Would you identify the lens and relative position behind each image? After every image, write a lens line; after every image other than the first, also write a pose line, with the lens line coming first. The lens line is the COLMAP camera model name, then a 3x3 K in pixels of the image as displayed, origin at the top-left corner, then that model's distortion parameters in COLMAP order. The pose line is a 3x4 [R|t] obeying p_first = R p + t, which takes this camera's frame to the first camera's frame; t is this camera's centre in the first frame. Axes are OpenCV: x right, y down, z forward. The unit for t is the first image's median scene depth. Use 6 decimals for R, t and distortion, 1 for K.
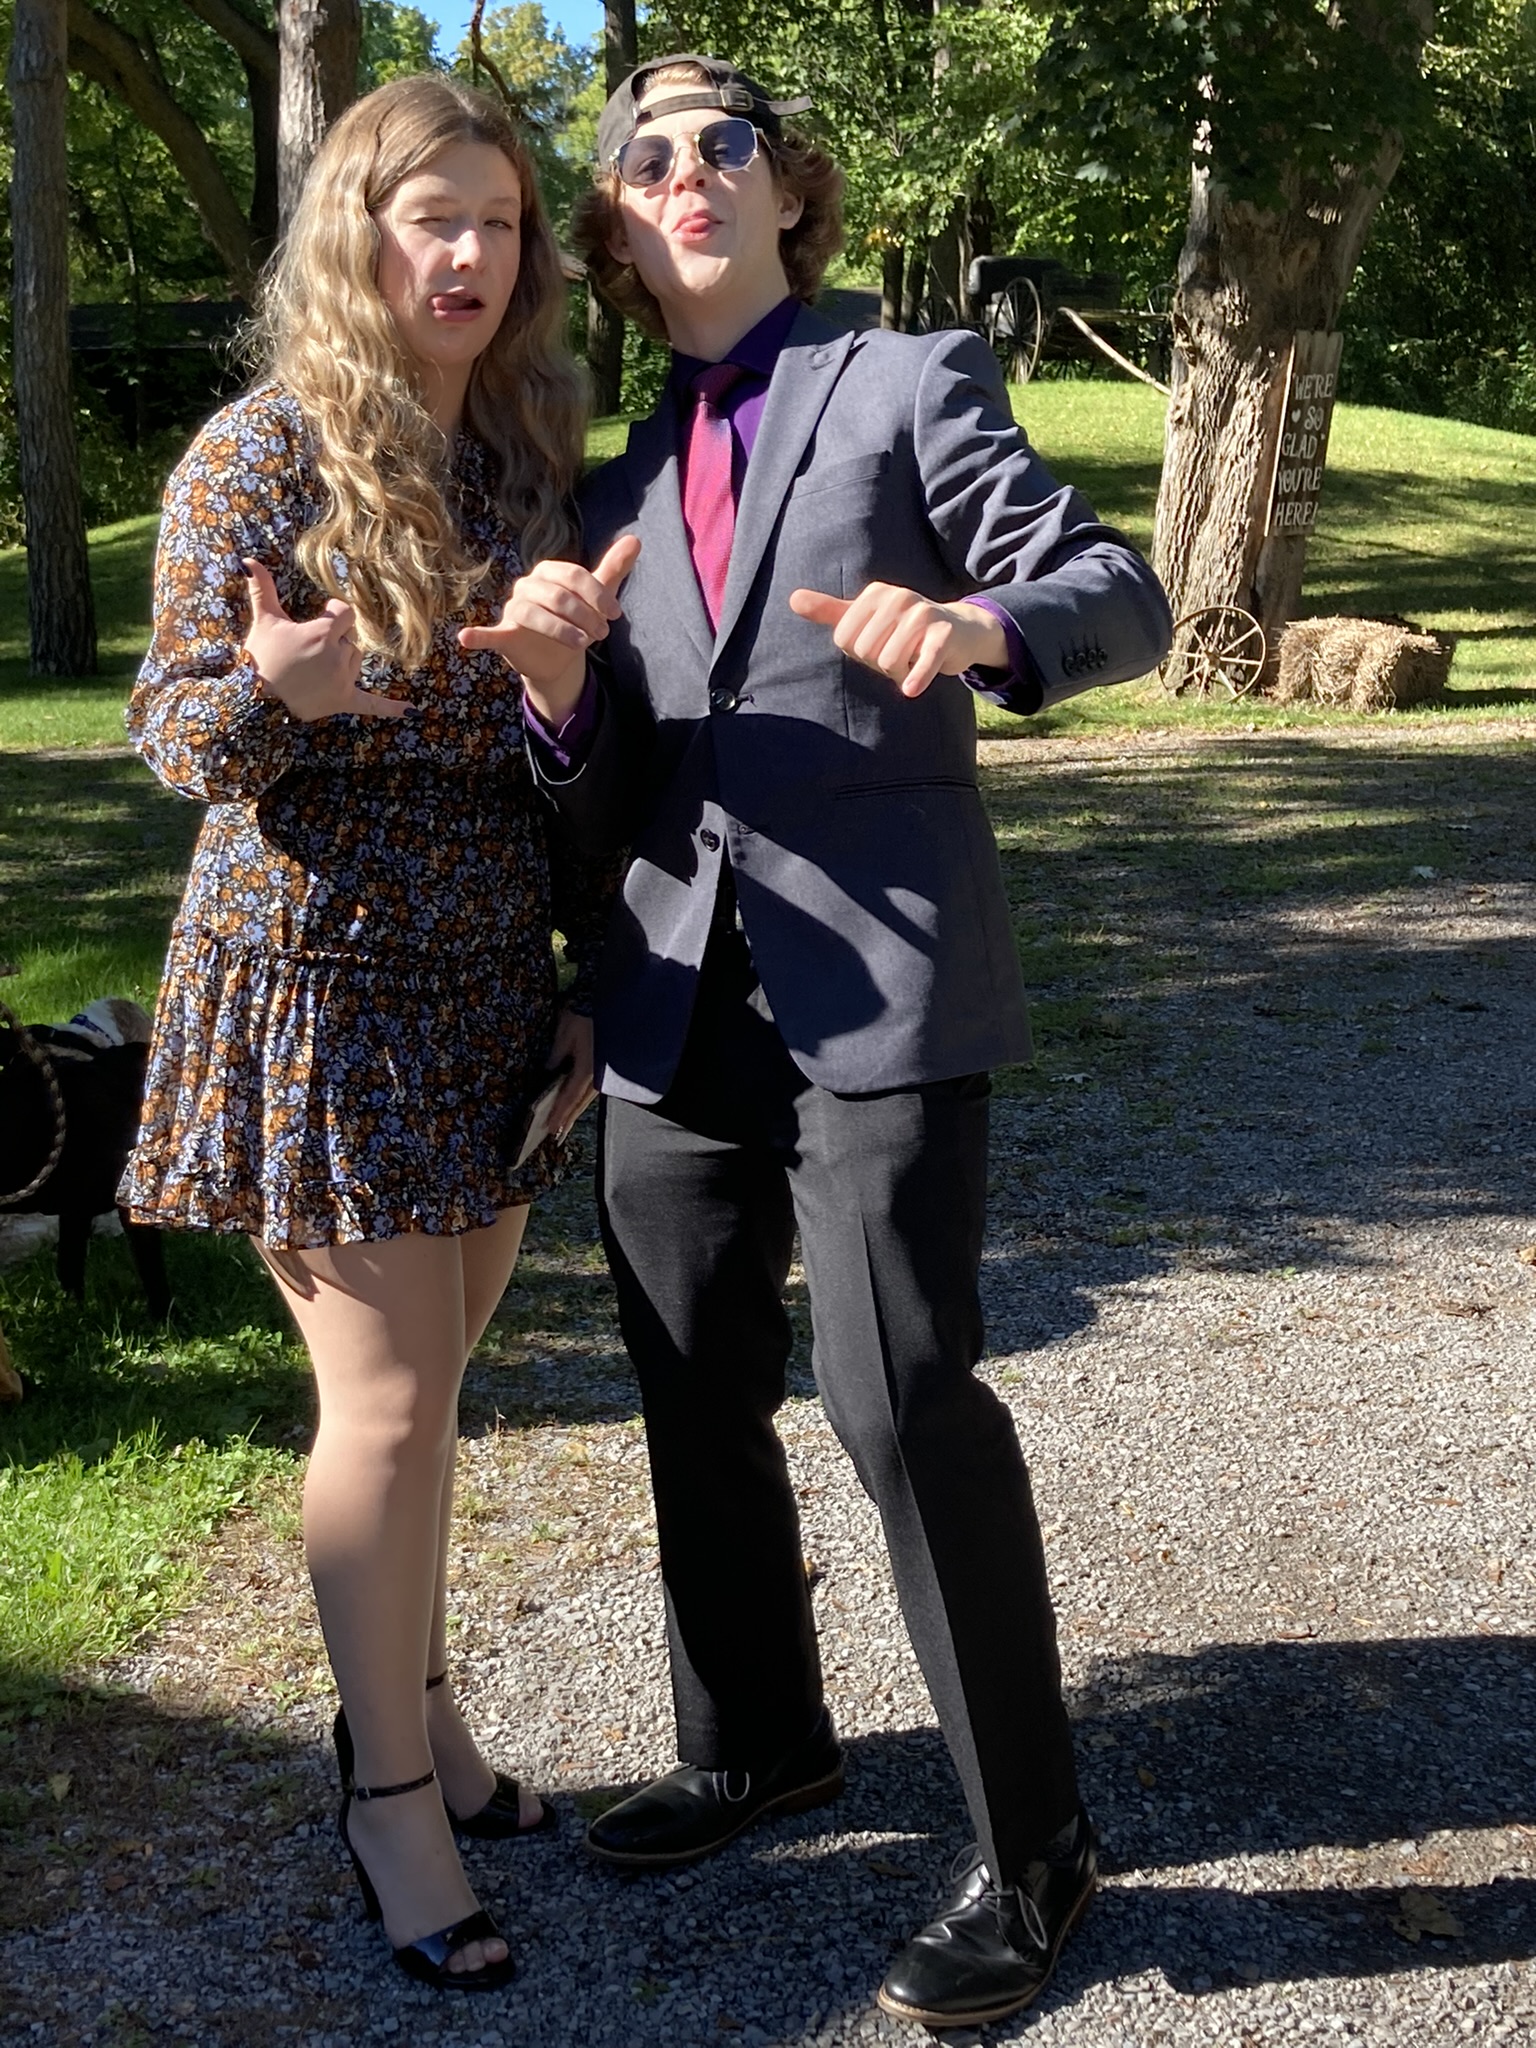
lens RADIAL K [[2935.7, 0, 768.0], [0, 2935.7, 1024.0], [0, 0, 1]] dist [0.036703, -0.030186]
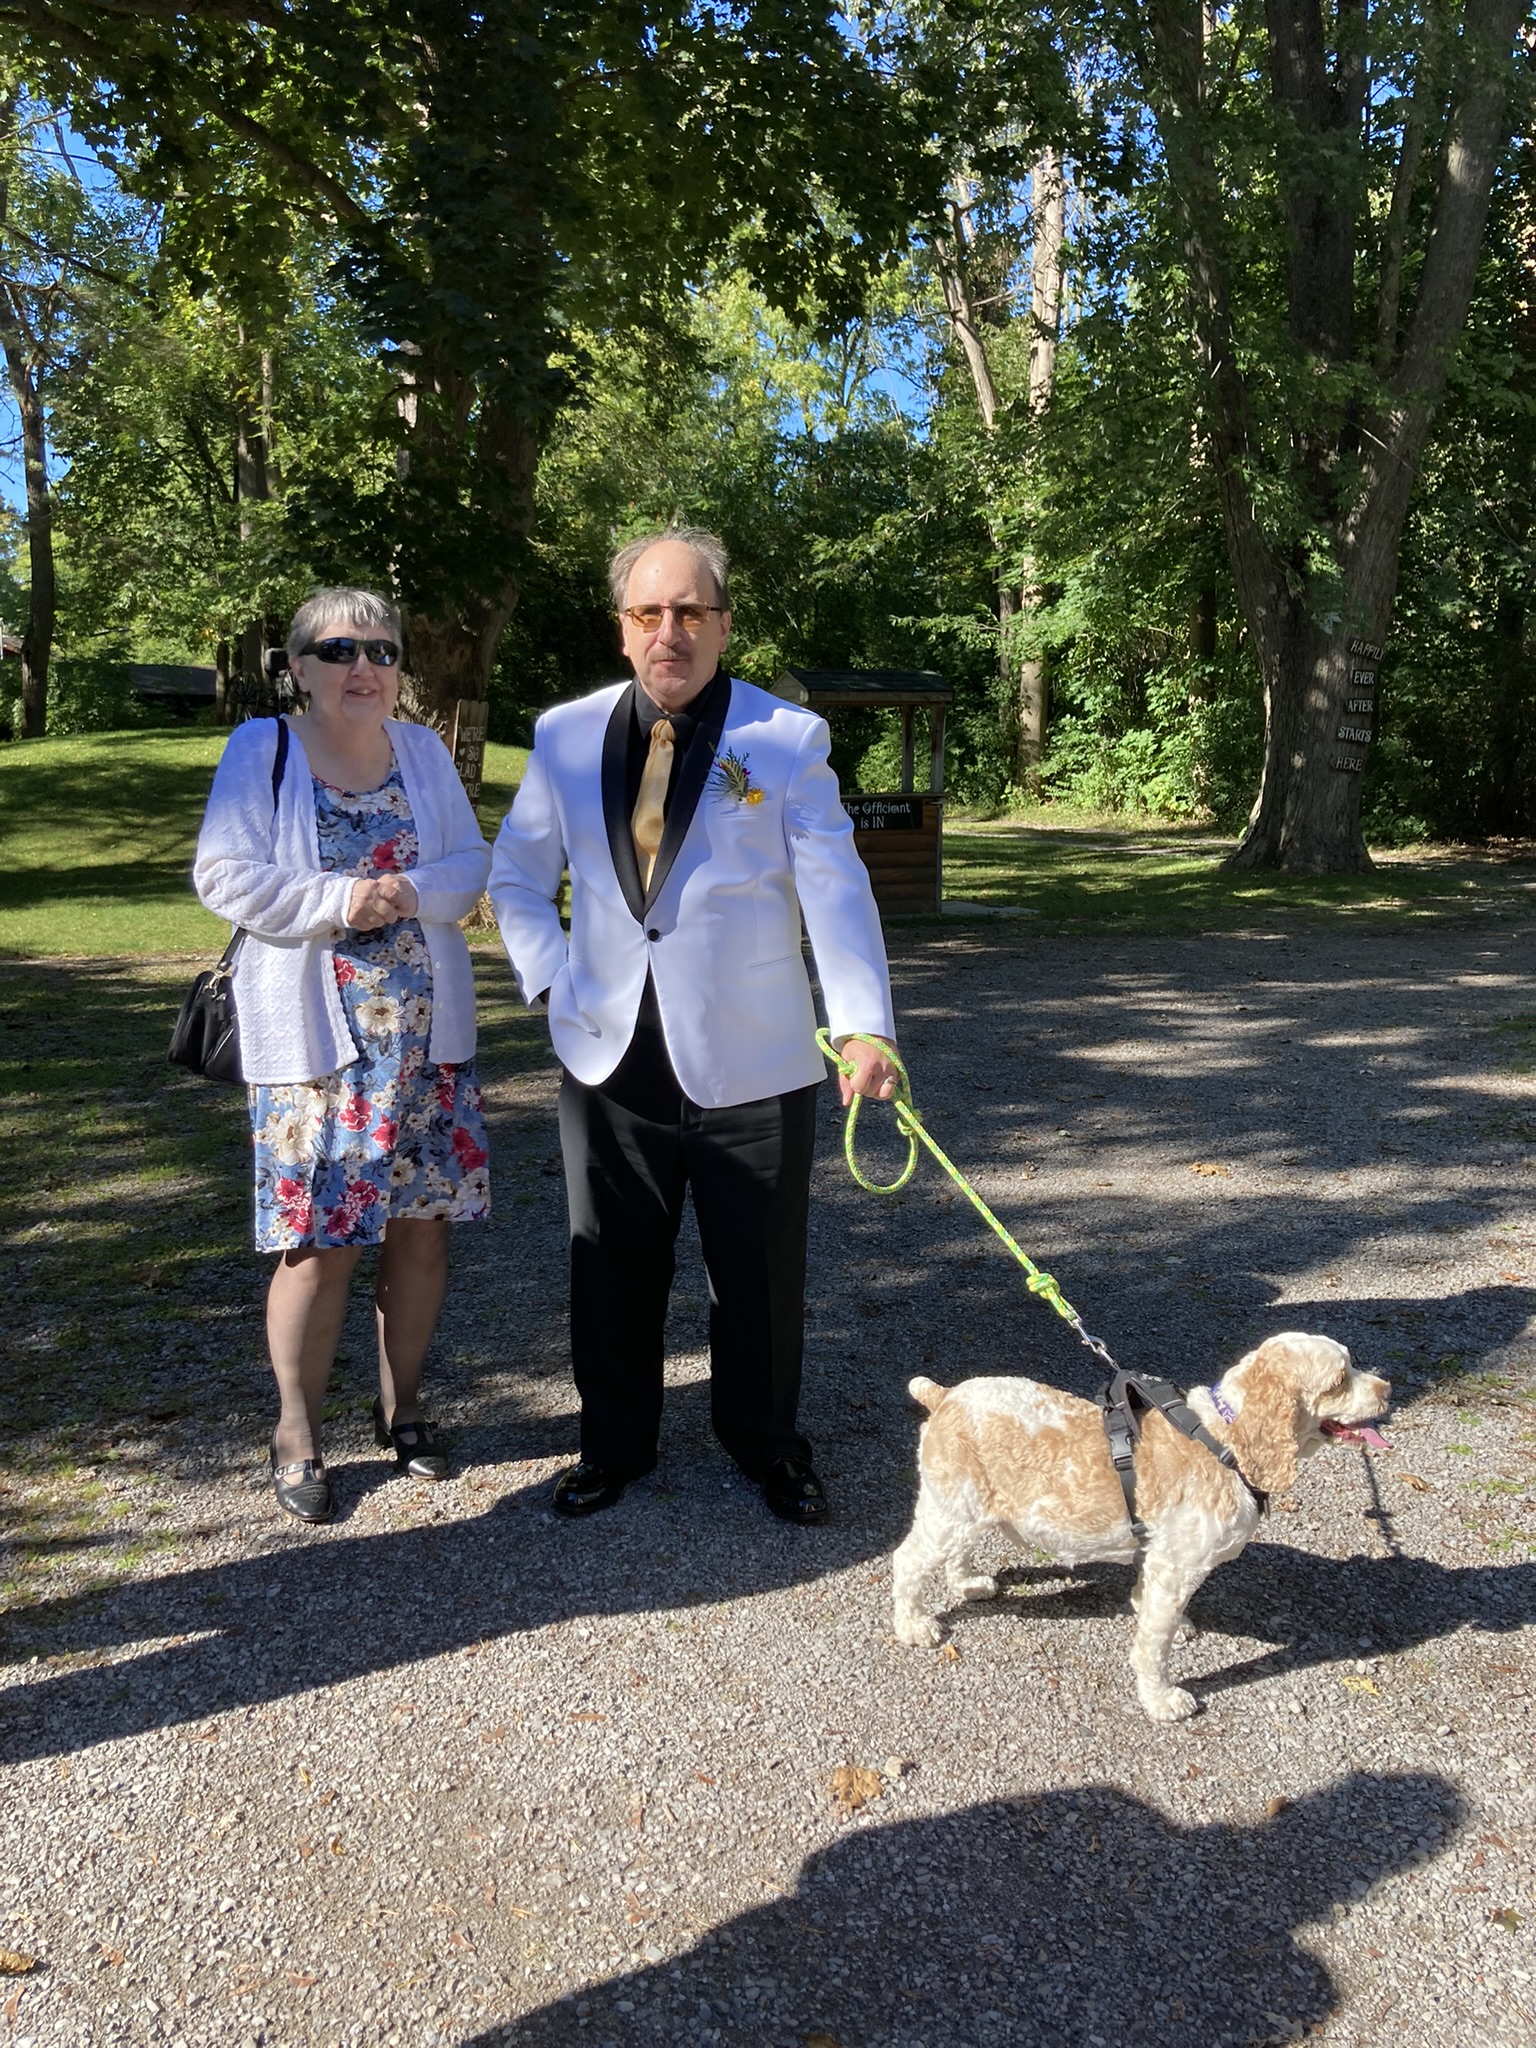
lens RADIAL K [[1665.4, 0, 768.0], [0, 1665.4, 1024.0], [0, 0, 1]] dist [-0.023085, 0.059905]
pose [[0.939862, -0.034934, 0.339763, 0.083695], [0.047946, 0.998400, -0.029974, -0.083979], [-0.338172, 0.044461, 0.940033, 0.351932]]
